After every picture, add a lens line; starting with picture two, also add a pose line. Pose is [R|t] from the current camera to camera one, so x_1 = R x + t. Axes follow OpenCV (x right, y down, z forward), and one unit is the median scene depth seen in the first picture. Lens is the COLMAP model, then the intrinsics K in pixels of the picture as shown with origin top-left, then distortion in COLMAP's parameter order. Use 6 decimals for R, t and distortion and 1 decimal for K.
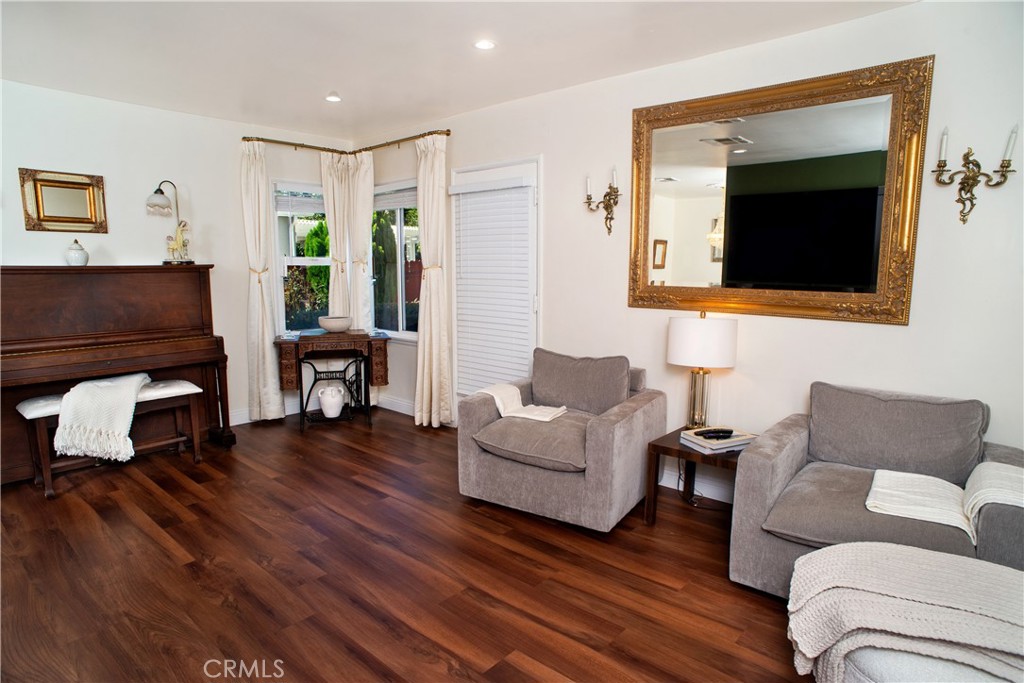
lens RADIAL K [[582.3, 0, 515.4], [0, 582.3, 341.2], [0, 0, 1]] dist [-0.097070, 0.066835]
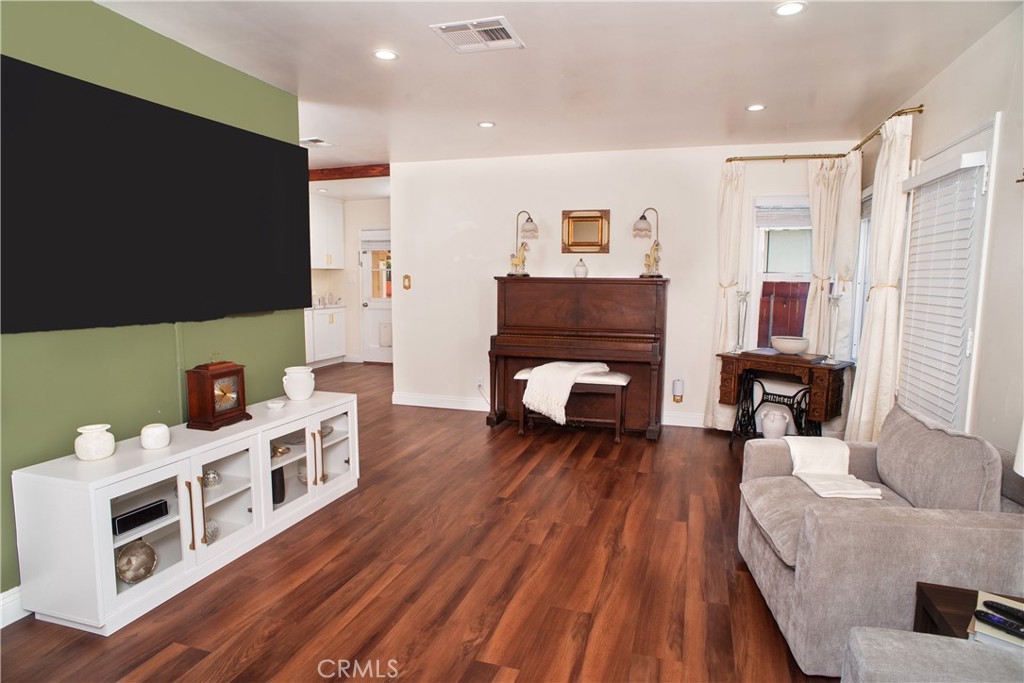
lens RADIAL K [[582.3, 0, 515.4], [0, 582.3, 341.2], [0, 0, 1]] dist [-0.097070, 0.066835]
pose [[0.410061, 0.101757, -0.906364, 0.460196], [-0.128860, 0.990252, 0.052876, -0.037966], [0.902909, 0.095111, 0.419177, 0.296097]]
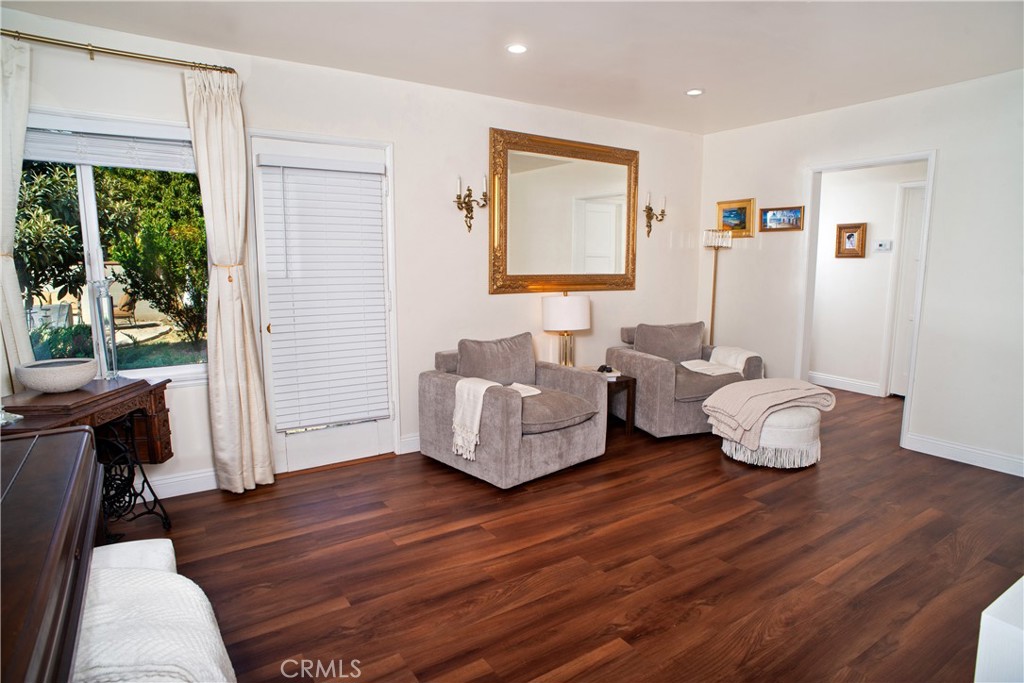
lens RADIAL K [[582.3, 0, 515.4], [0, 582.3, 341.2], [0, 0, 1]] dist [-0.097070, 0.066835]
pose [[0.251428, -0.136793, 0.958161, -0.932360], [0.126764, 0.986089, 0.107517, -0.084980], [-0.959539, 0.094428, 0.265270, 0.639921]]
